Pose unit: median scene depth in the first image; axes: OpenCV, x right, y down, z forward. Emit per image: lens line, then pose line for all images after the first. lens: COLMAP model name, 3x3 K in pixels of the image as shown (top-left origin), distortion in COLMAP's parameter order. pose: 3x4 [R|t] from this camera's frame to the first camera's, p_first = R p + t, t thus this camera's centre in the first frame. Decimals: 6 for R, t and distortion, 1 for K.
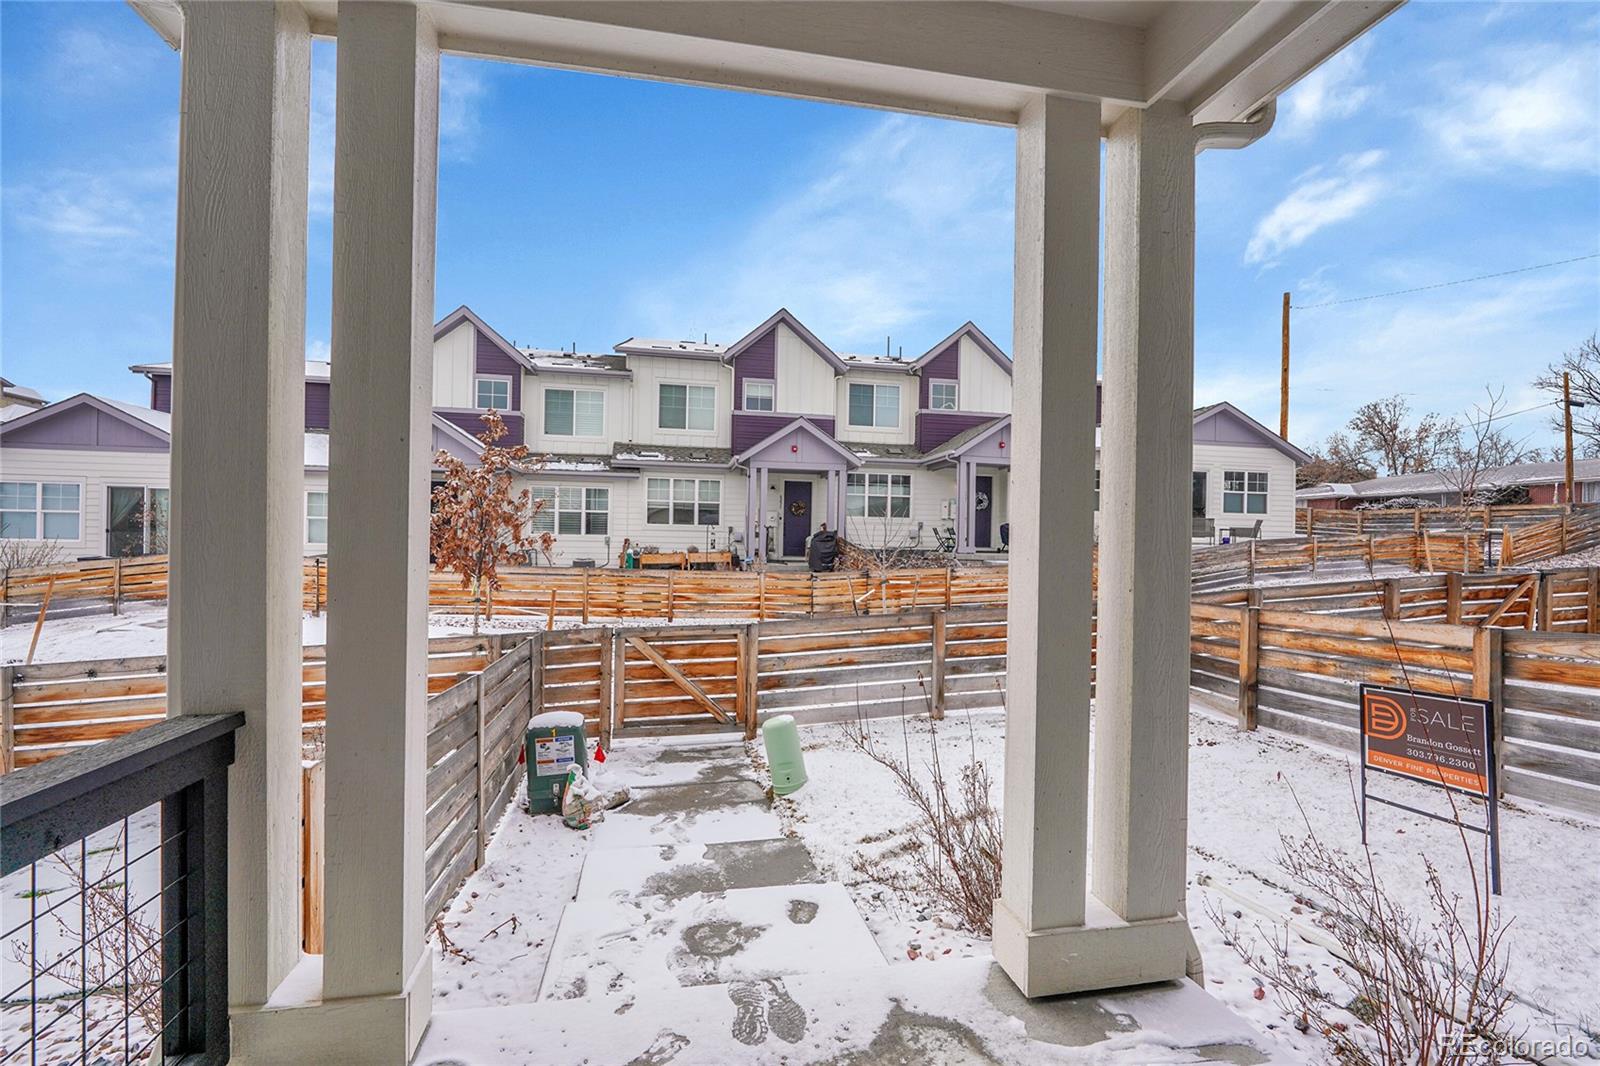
lens RADIAL K [[656.0, 0, 800.0], [0, 656.0, 533.0], [0, 0, 1]] dist [-0.003831, -0.000169]
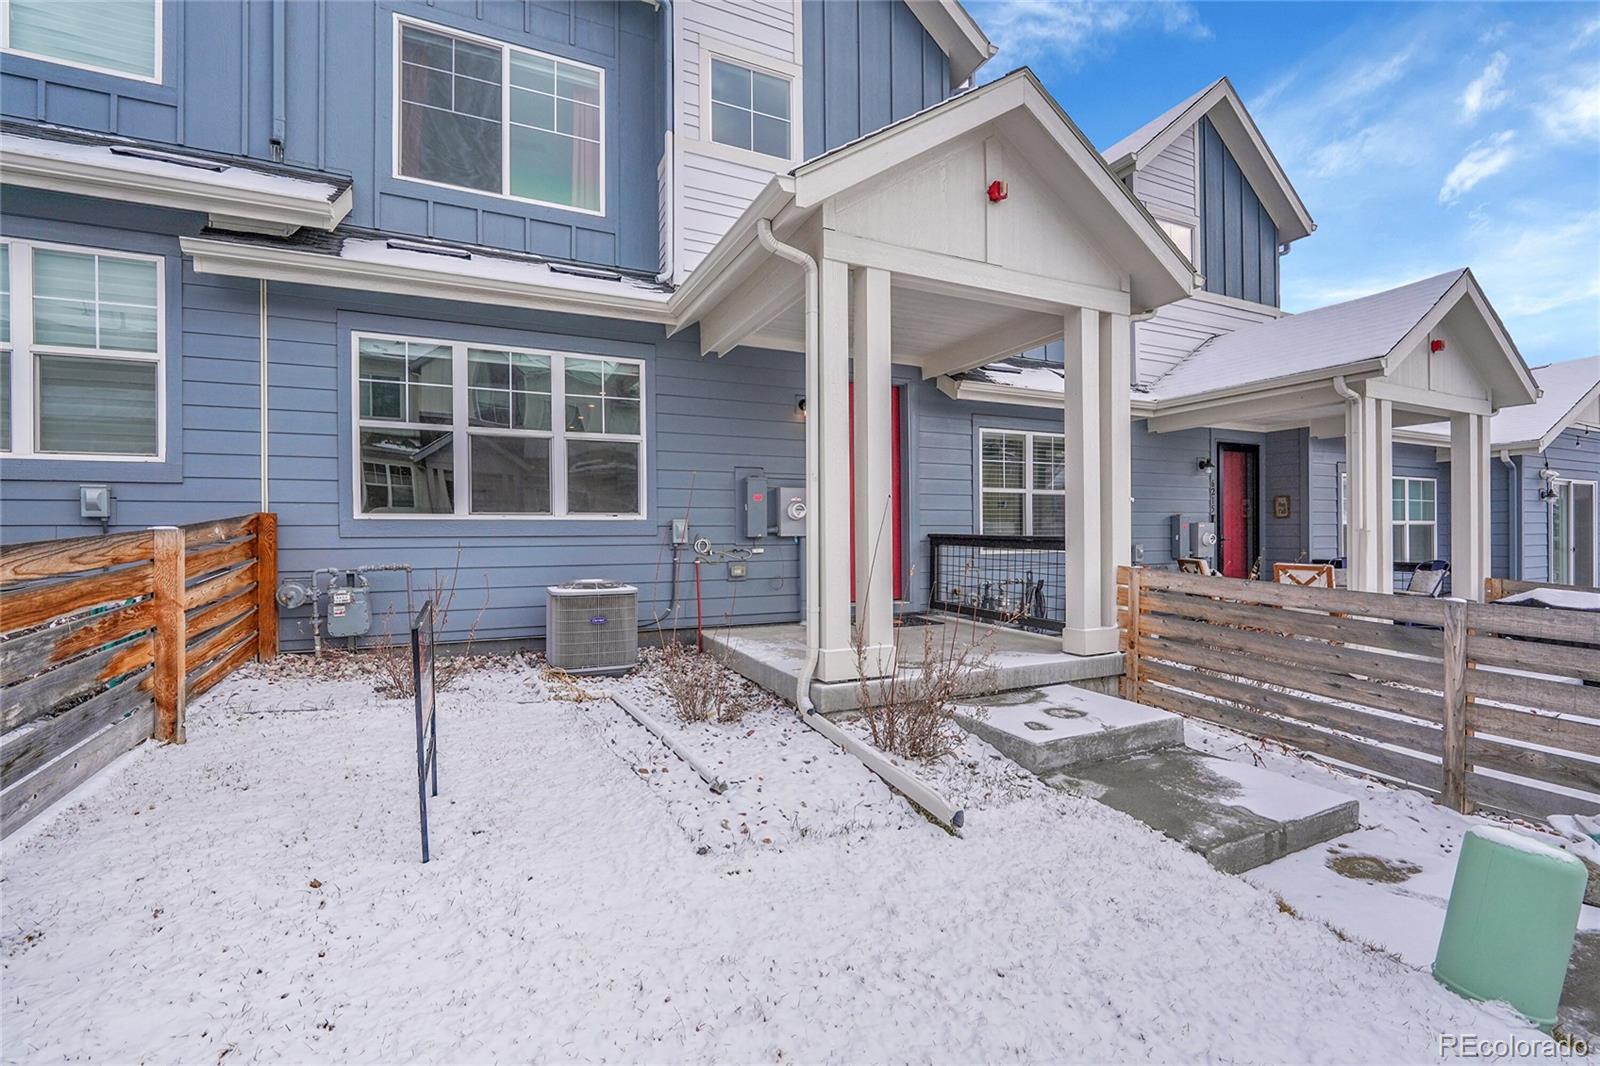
lens RADIAL K [[677.3, 0, 800.0], [0, 677.3, 533.0], [0, 0, 1]] dist [-0.008076, -0.000186]
pose [[-0.982247, -0.012018, -0.187205, 0.579166], [-0.007392, 0.999650, -0.025387, 0.160670], [0.187445, -0.023553, -0.981993, 1.757928]]
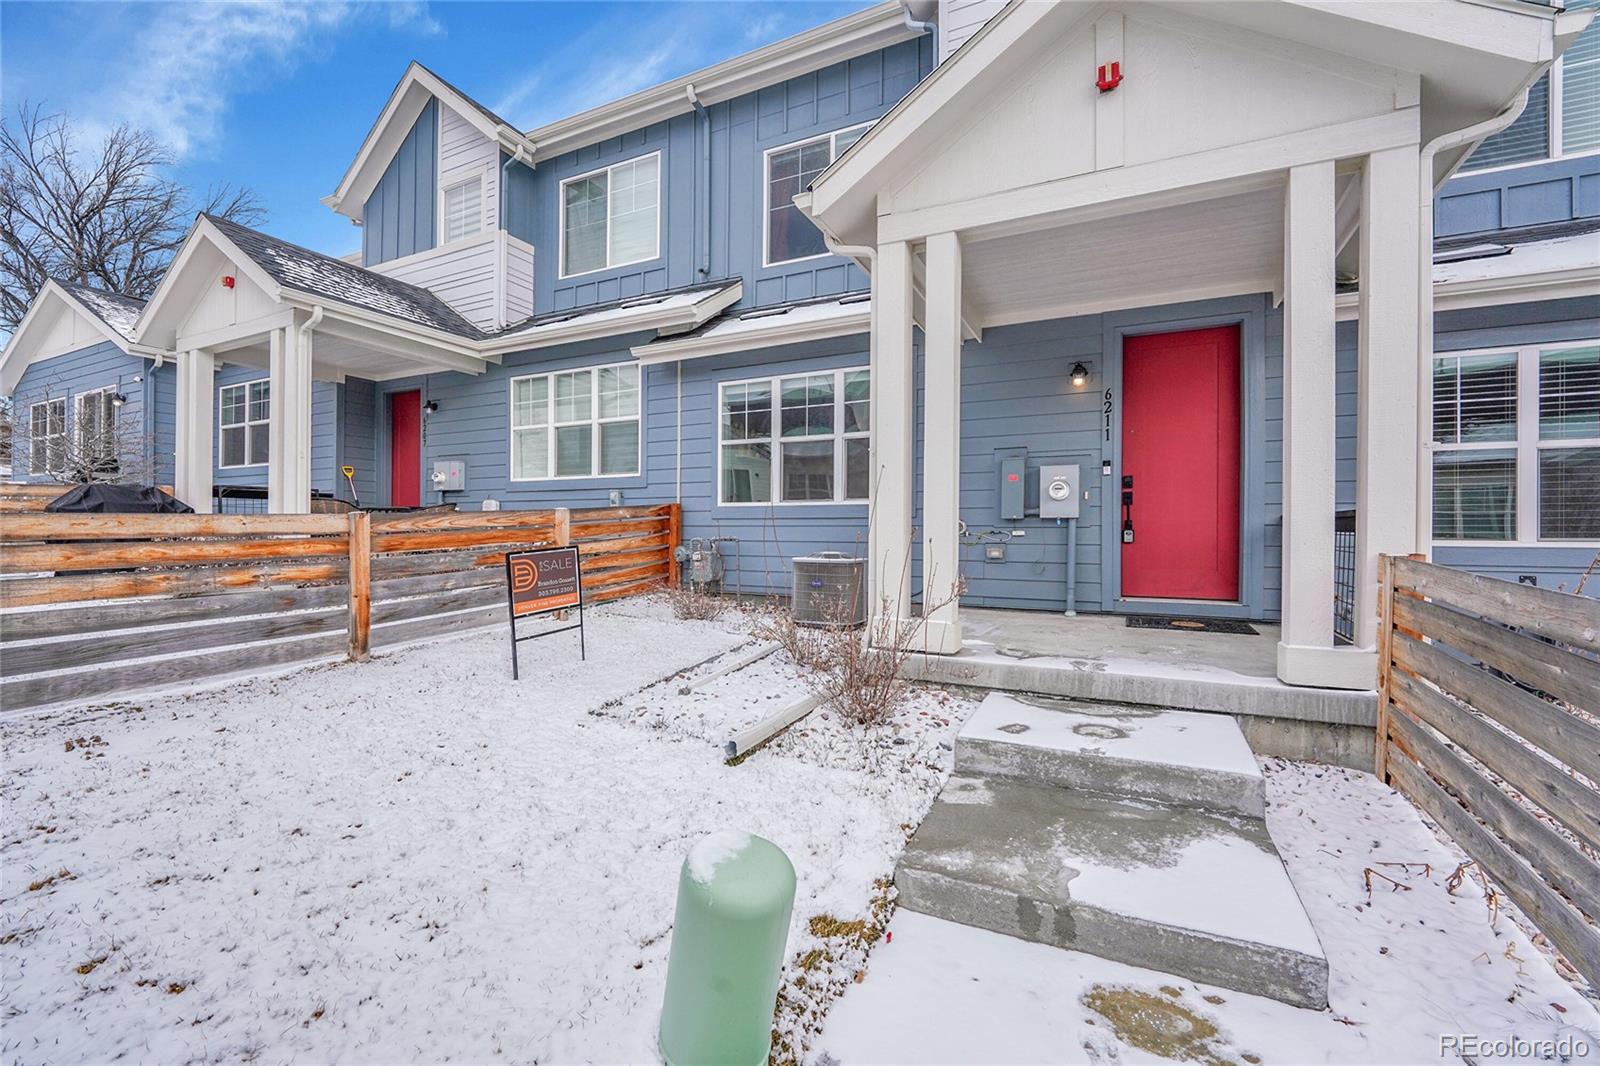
lens RADIAL K [[656.0, 0, 800.0], [0, 656.0, 533.0], [0, 0, 1]] dist [-0.003831, -0.000169]
pose [[-0.770122, -0.021002, 0.637551, -0.330361], [-0.031521, 0.999490, -0.005151, 0.190132], [-0.637117, -0.024063, -0.770391, 1.629128]]
